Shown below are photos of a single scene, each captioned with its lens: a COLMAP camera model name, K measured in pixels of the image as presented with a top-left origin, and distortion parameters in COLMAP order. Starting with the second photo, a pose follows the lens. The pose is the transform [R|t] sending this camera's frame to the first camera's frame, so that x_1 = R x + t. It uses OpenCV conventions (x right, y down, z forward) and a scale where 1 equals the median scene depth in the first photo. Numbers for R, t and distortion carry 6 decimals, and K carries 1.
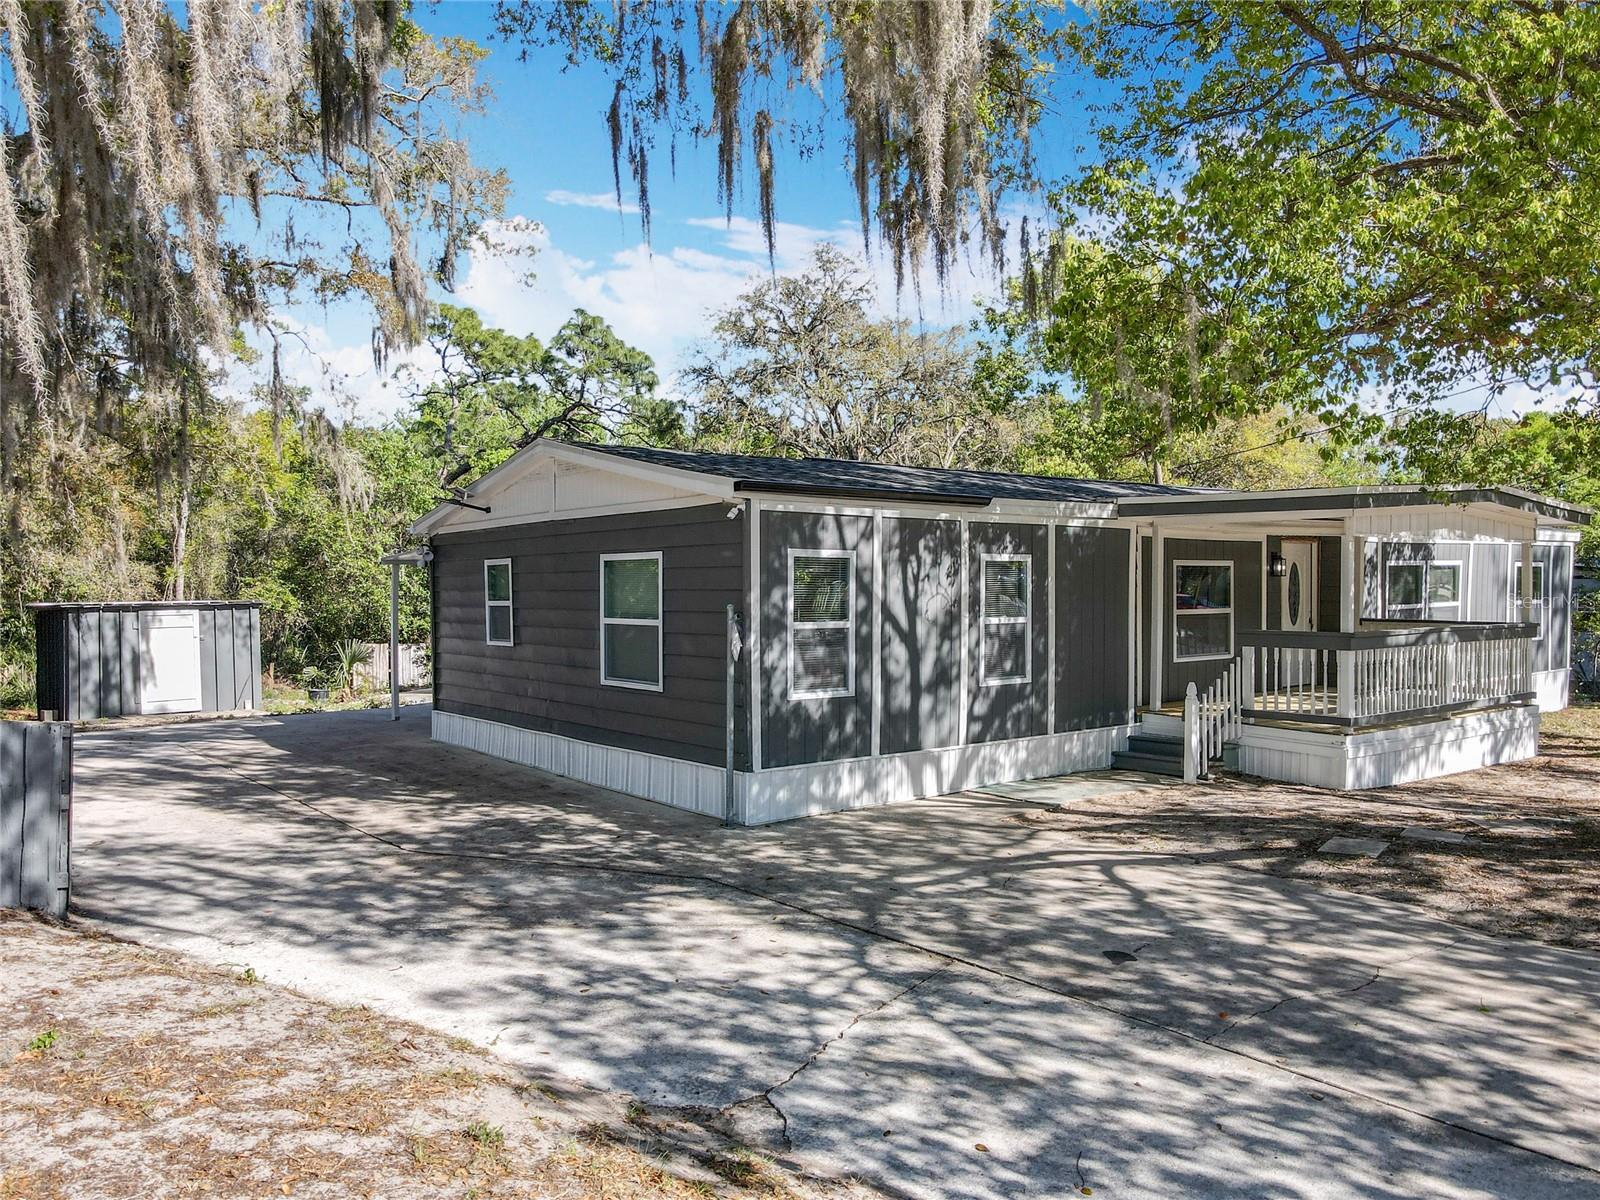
lens RADIAL K [[1103.8, 0, 760.4], [0, 1103.8, 590.8], [0, 0, 1]] dist [0.019389, -0.001833]
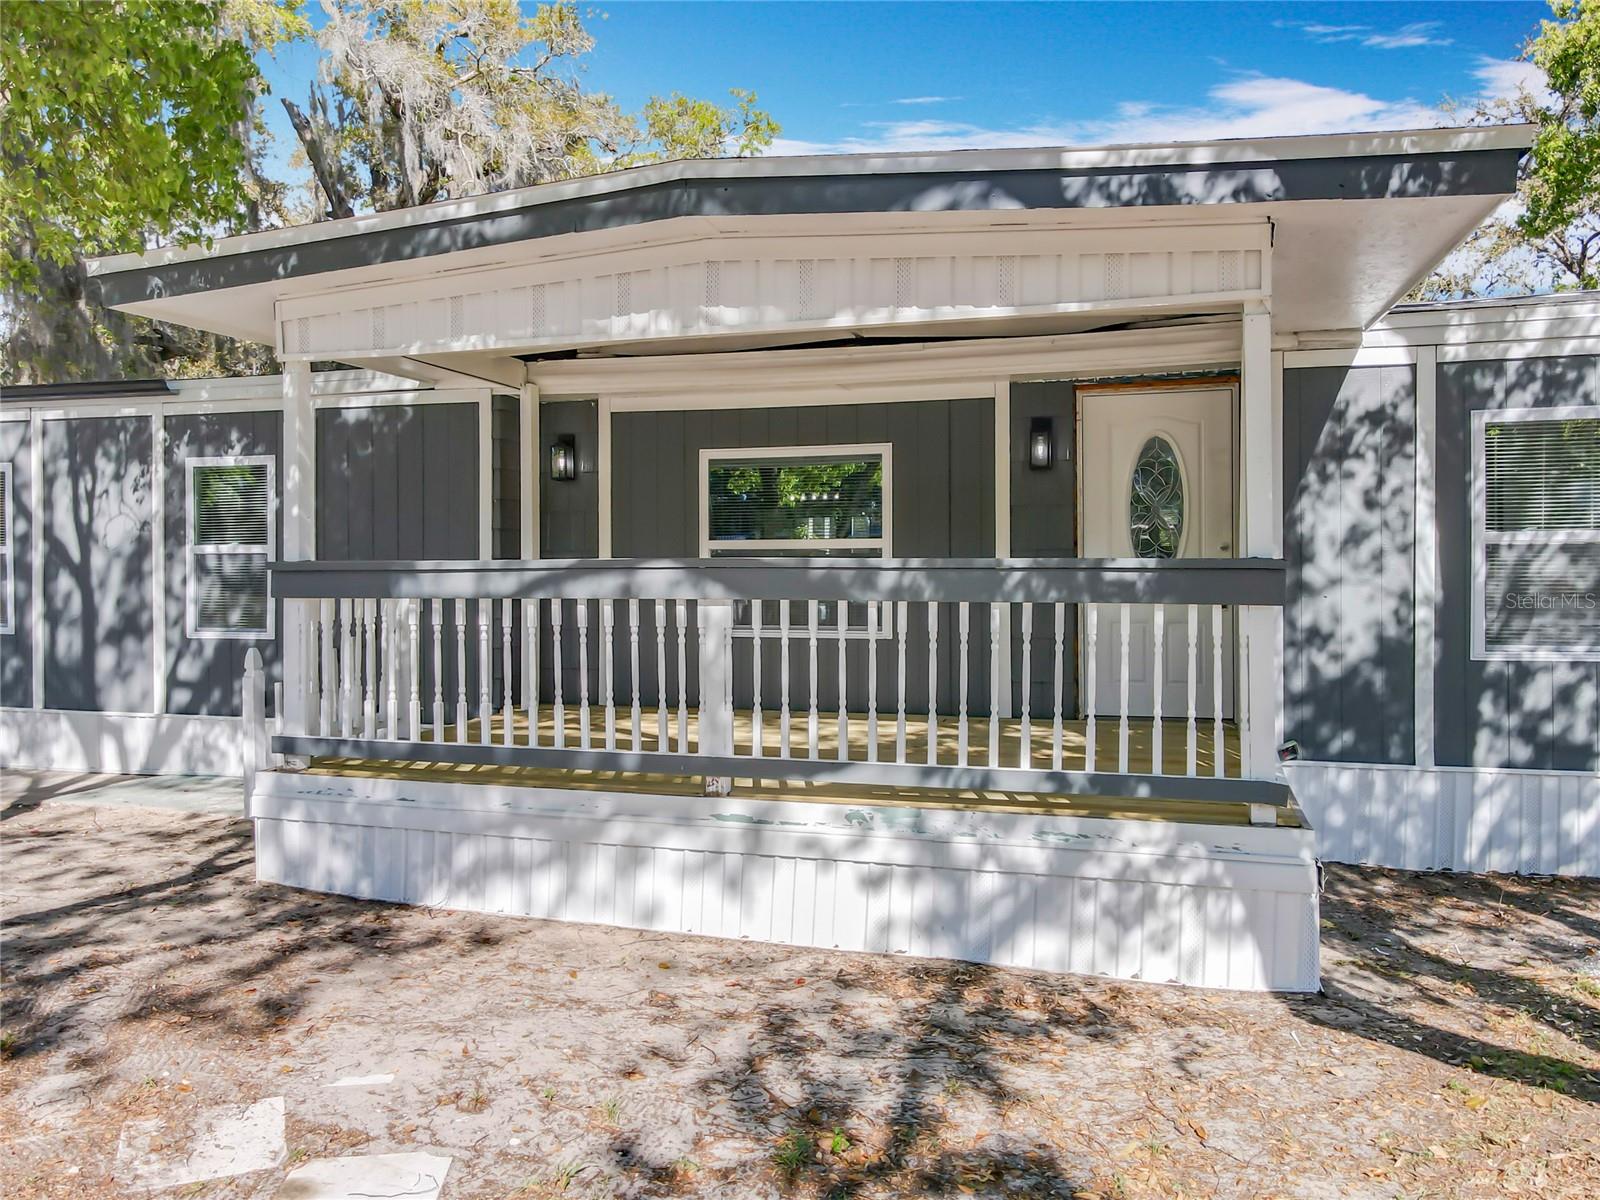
lens RADIAL K [[1140.4, 0, 799.4], [0, 1140.4, 606.6], [0, 0, 1]] dist [0.007504, 0.001431]
pose [[0.623553, 0.028619, -0.781257, 1.025745], [-0.003604, 0.999424, 0.033734, 0.036206], [0.781773, -0.018219, 0.623297, 0.833367]]
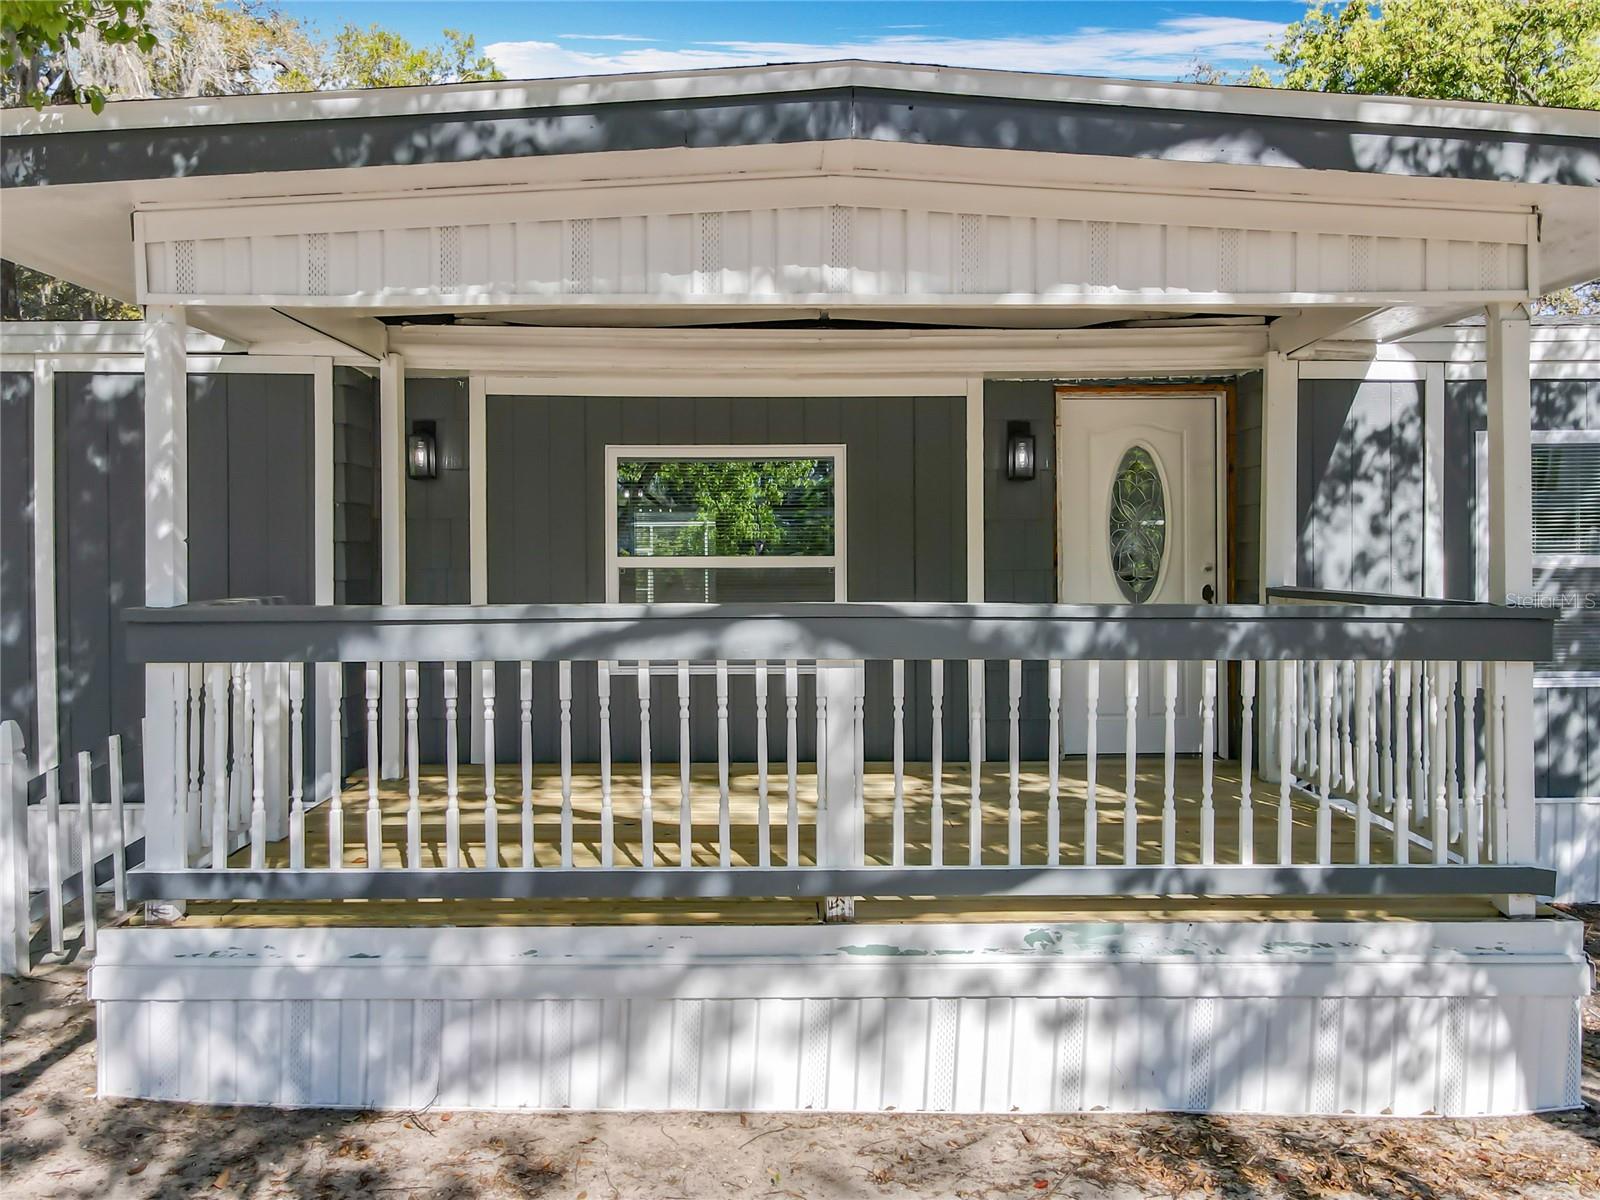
lens RADIAL K [[1169.3, 0, 762.9], [0, 1169.3, 596.7], [0, 0, 1]] dist [0.006764, 0.001812]
pose [[0.817061, 0.023281, -0.576080, 0.841104], [-0.004904, 0.999429, 0.033433, 0.019171], [0.576530, -0.024492, 0.816709, 0.795591]]
